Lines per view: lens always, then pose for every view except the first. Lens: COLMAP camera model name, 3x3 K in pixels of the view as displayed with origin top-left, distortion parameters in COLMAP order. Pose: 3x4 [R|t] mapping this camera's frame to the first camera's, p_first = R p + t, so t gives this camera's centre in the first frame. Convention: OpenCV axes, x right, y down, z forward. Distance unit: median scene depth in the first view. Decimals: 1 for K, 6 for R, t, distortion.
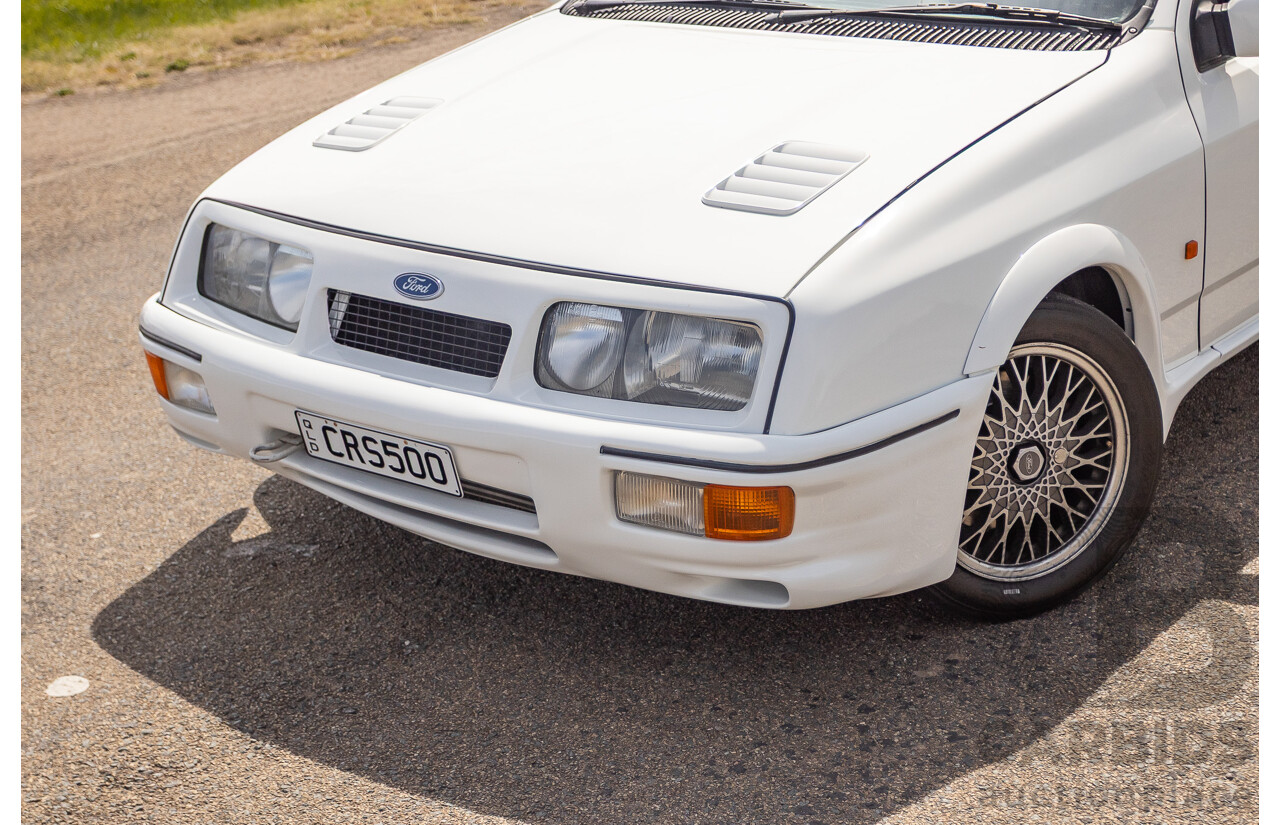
lens RADIAL K [[2157.2, 0, 640.0], [0, 2157.2, 412.5], [0, 0, 1]] dist [-0.024799, -0.001871]
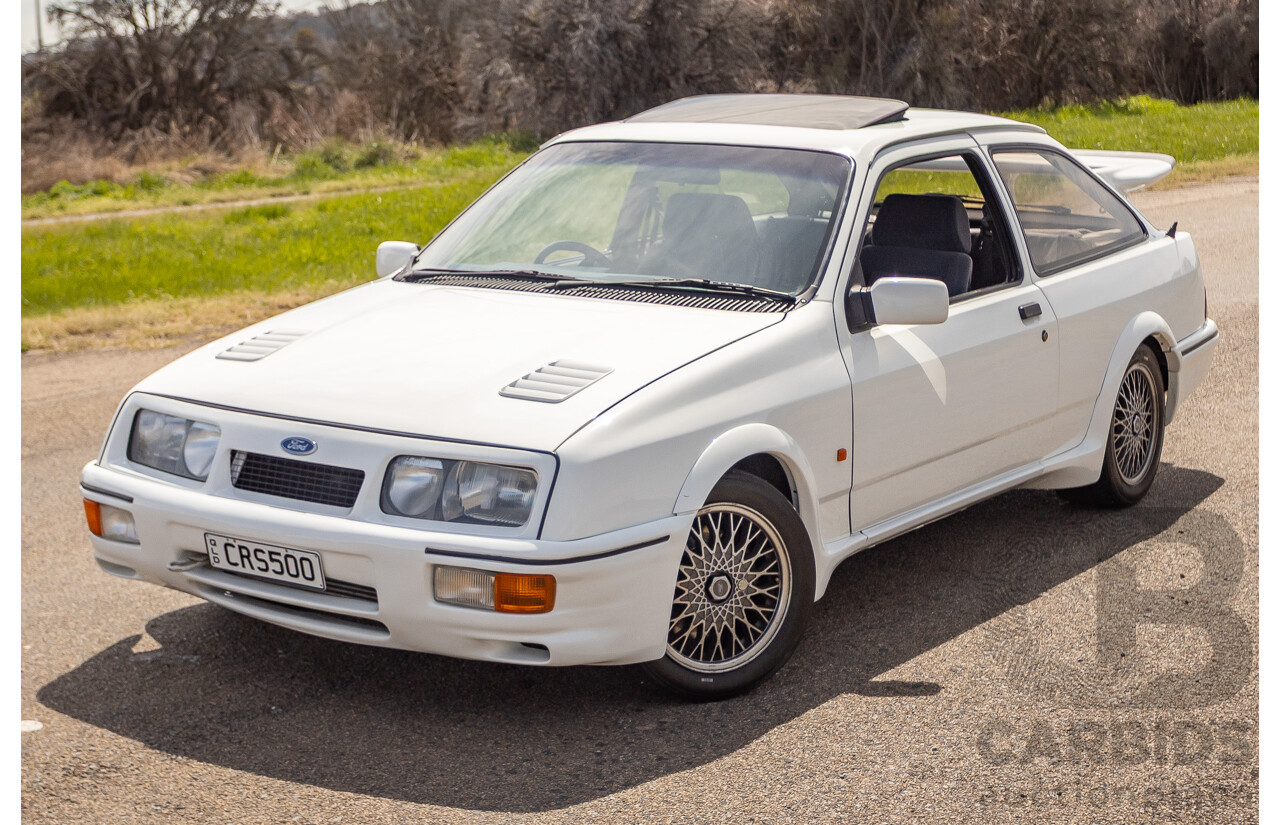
lens RADIAL K [[2254.6, 0, 574.7], [0, 2254.6, 415.4], [0, 0, 1]] dist [-0.027429, 0.003541]
pose [[0.996531, 0.040719, 0.072576, -0.029050], [-0.028506, 0.986380, -0.161995, 0.156220], [-0.078184, 0.159364, 0.984119, -0.484190]]
